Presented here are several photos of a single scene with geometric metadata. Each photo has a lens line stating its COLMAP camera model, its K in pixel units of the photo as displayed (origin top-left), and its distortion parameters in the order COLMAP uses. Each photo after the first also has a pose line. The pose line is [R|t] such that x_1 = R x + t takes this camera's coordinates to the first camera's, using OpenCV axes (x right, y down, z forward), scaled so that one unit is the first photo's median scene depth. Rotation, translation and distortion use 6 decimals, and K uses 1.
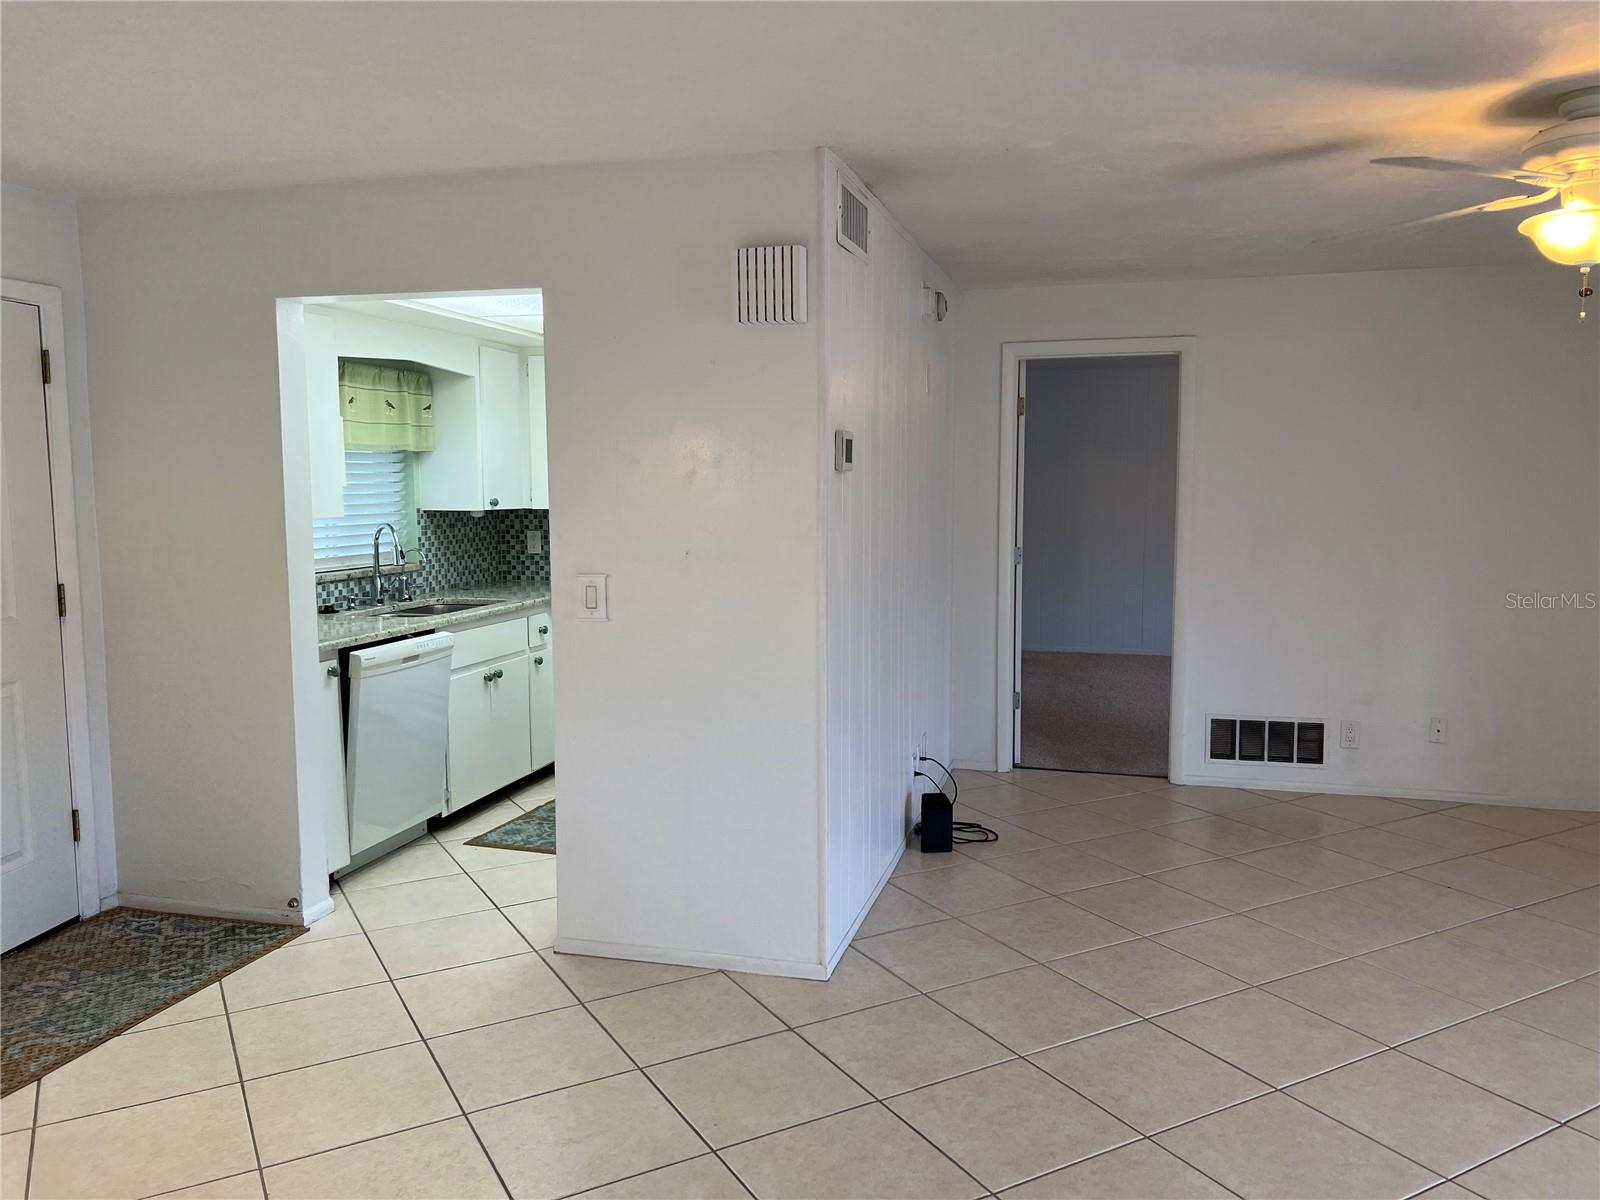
lens RADIAL K [[1202.8, 0, 830.4], [0, 1202.8, 596.4], [0, 0, 1]] dist [0.048384, -0.066279]
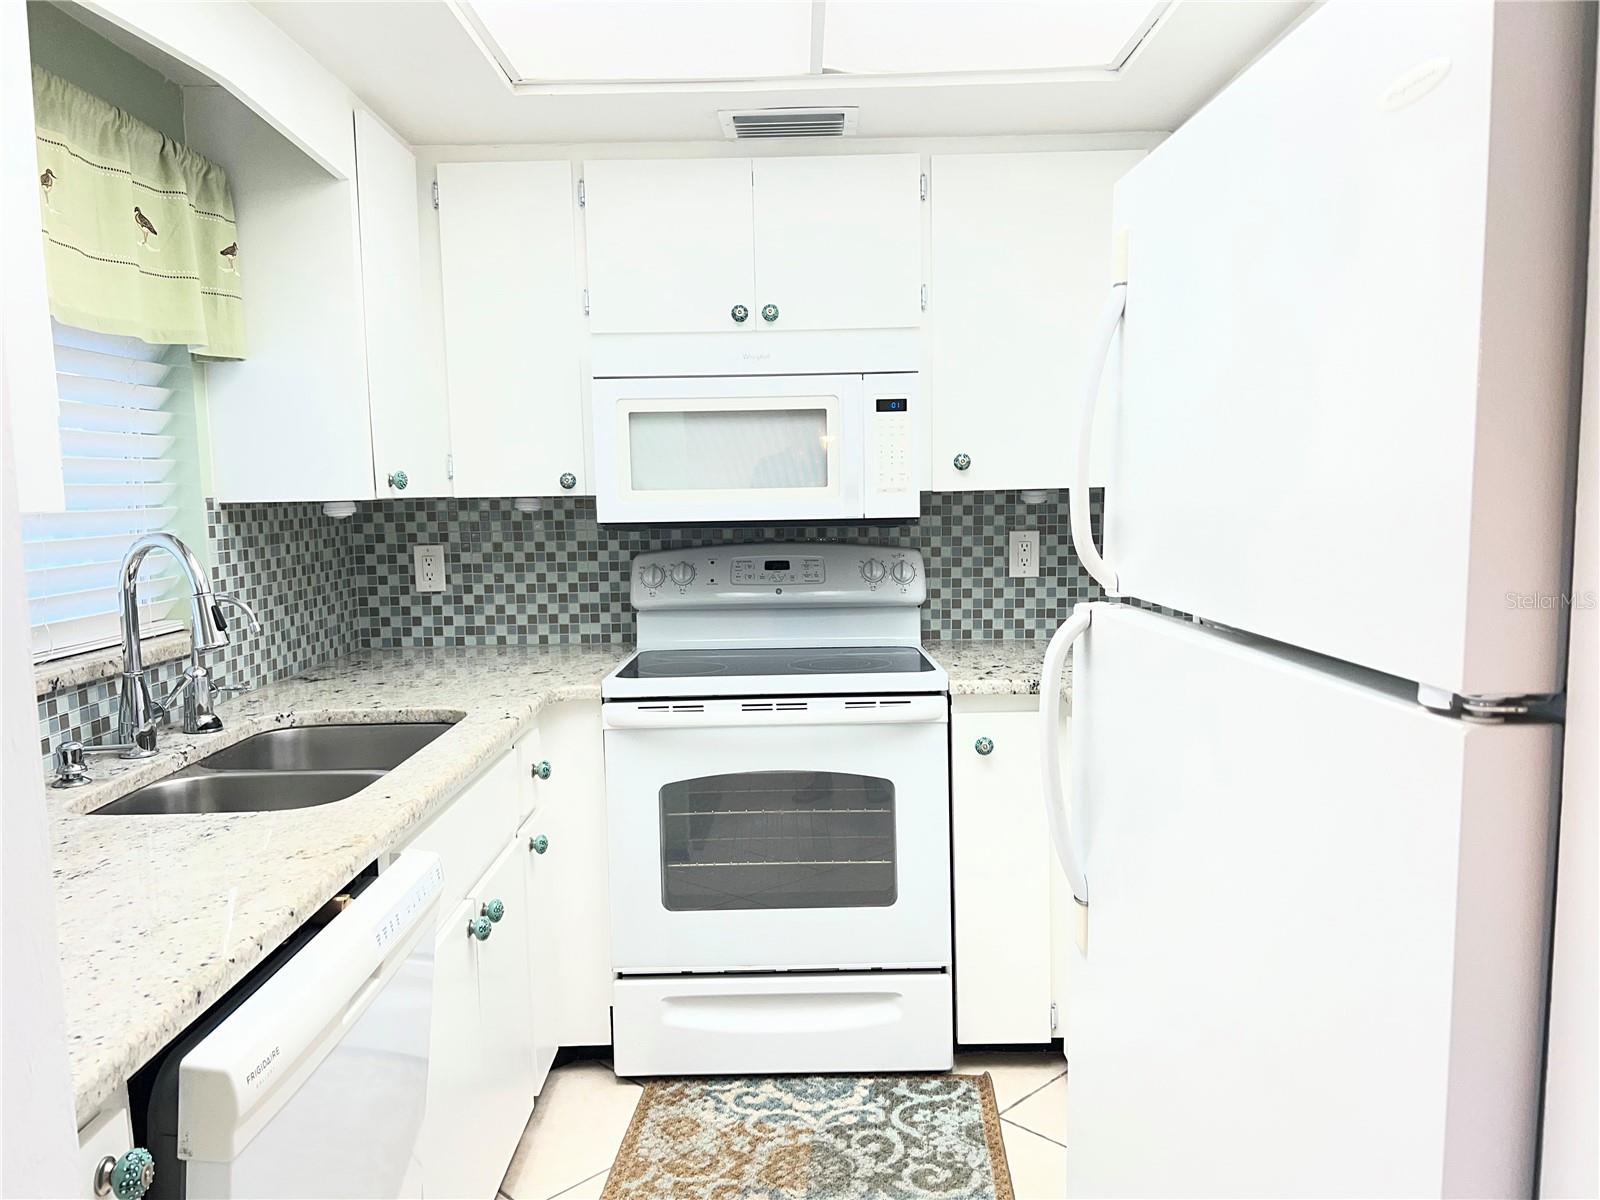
lens RADIAL K [[1202.8, 0, 804.7], [0, 1202.8, 610.7], [0, 0, 1]] dist [0.048384, -0.066279]
pose [[0.969277, -0.044800, 0.241857, -0.238204], [0.043583, 0.998996, 0.010381, -0.028693], [-0.242079, 0.000479, 0.970256, 0.530367]]
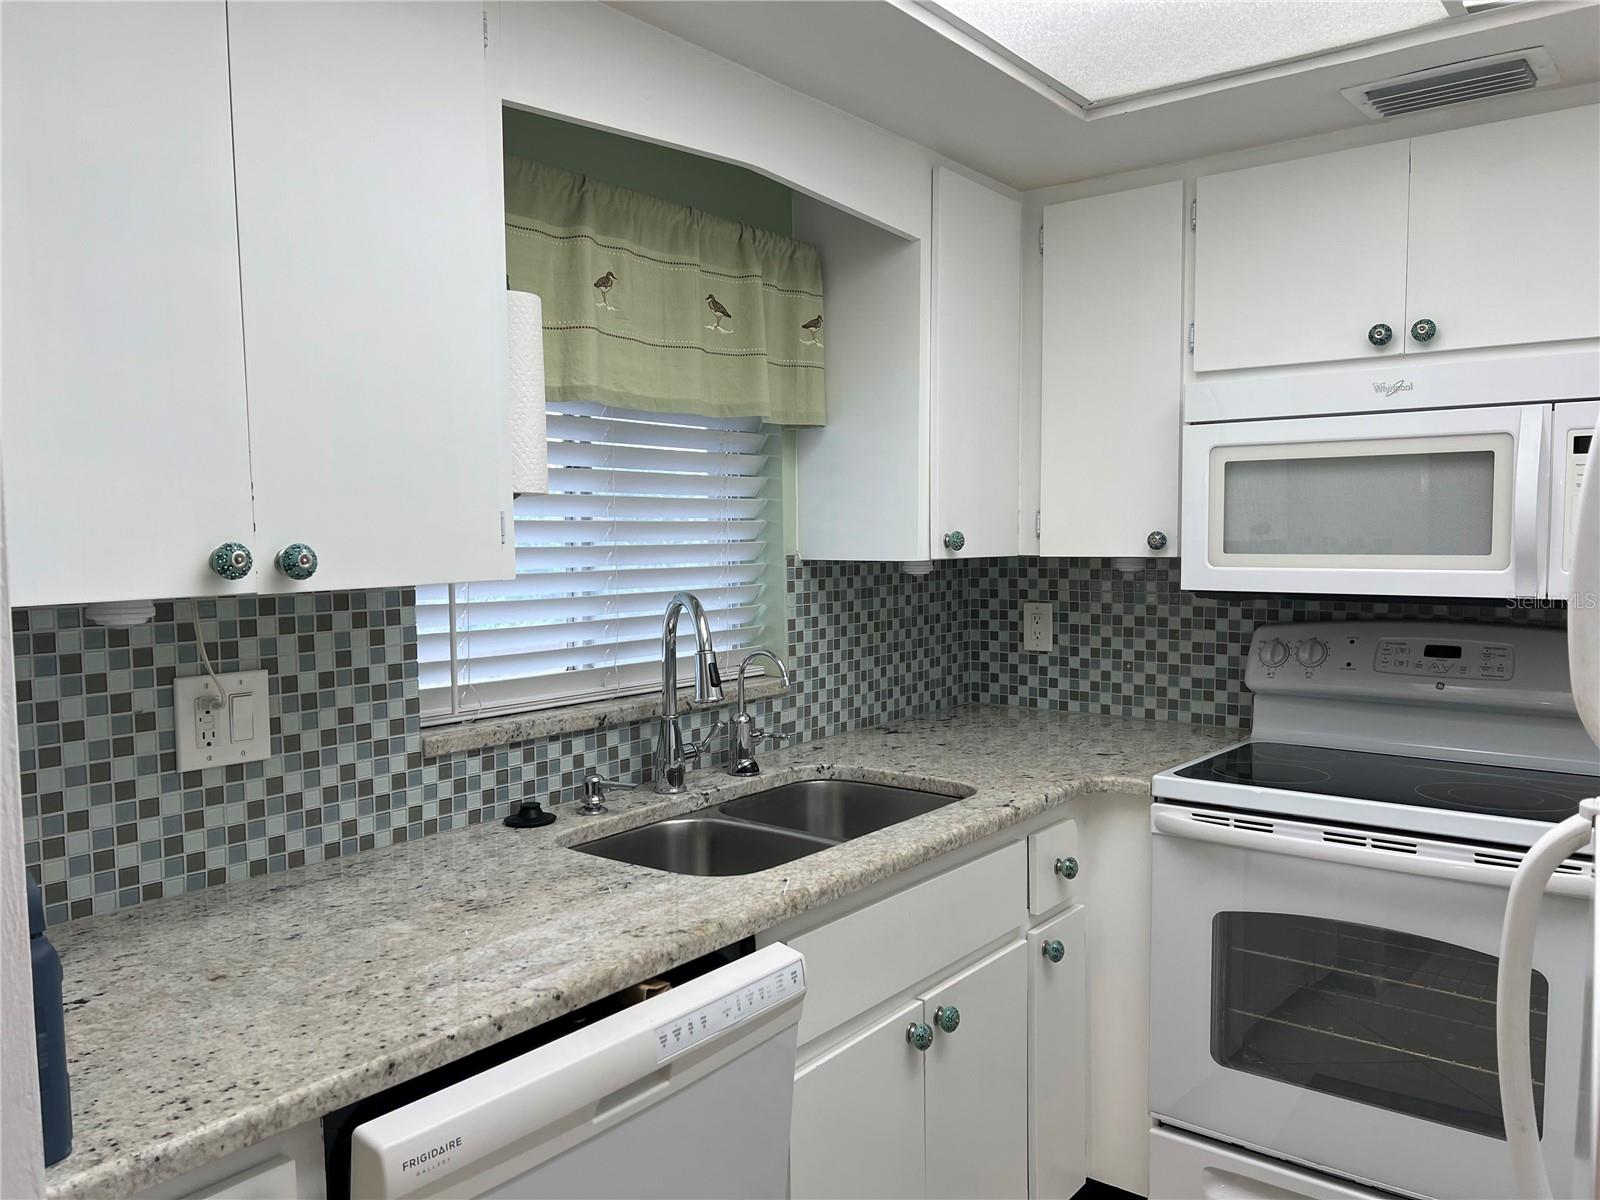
lens RADIAL K [[1202.8, 0, 787.7], [0, 1202.8, 609.4], [0, 0, 1]] dist [0.048384, -0.066279]
pose [[0.911376, 0.020502, -0.411064, -0.154399], [-0.032585, 0.999218, -0.022407, -0.041708], [0.410283, 0.033816, 0.911331, 0.579365]]
